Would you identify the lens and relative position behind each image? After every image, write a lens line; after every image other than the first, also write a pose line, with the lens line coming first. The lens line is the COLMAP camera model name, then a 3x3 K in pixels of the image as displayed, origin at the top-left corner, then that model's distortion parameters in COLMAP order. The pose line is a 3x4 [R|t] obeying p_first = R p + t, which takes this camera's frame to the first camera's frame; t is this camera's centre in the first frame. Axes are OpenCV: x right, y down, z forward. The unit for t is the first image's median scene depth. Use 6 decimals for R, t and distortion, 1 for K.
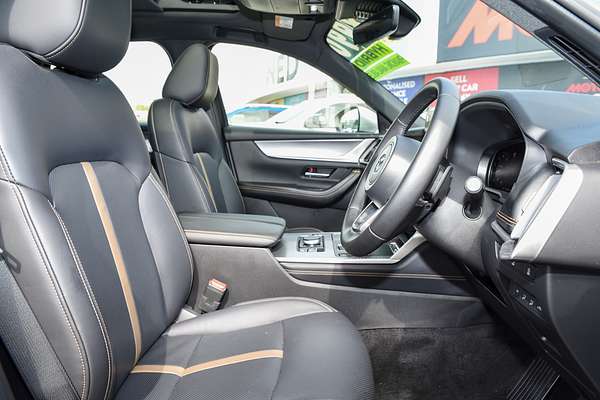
lens RADIAL K [[400.9, 0, 309.2], [0, 400.9, 200.9], [0, 0, 1]] dist [-0.132298, 0.092314]
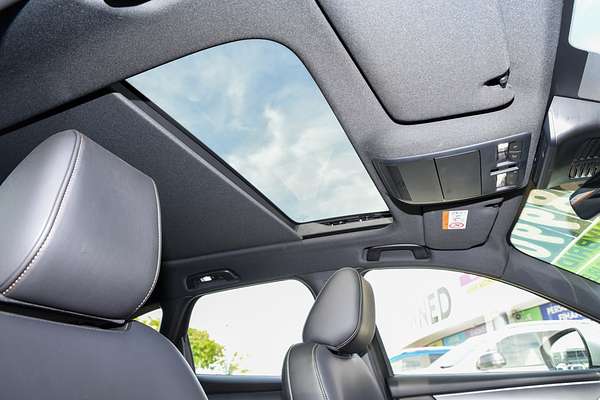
lens RADIAL K [[400.9, 0, 309.2], [0, 400.9, 200.9], [0, 0, 1]] dist [-0.132298, 0.092314]
pose [[0.929978, -0.209219, -0.302273, -0.067489], [-0.000914, 0.820932, -0.571025, -0.045523], [0.367615, 0.531317, 0.763257, 0.237159]]
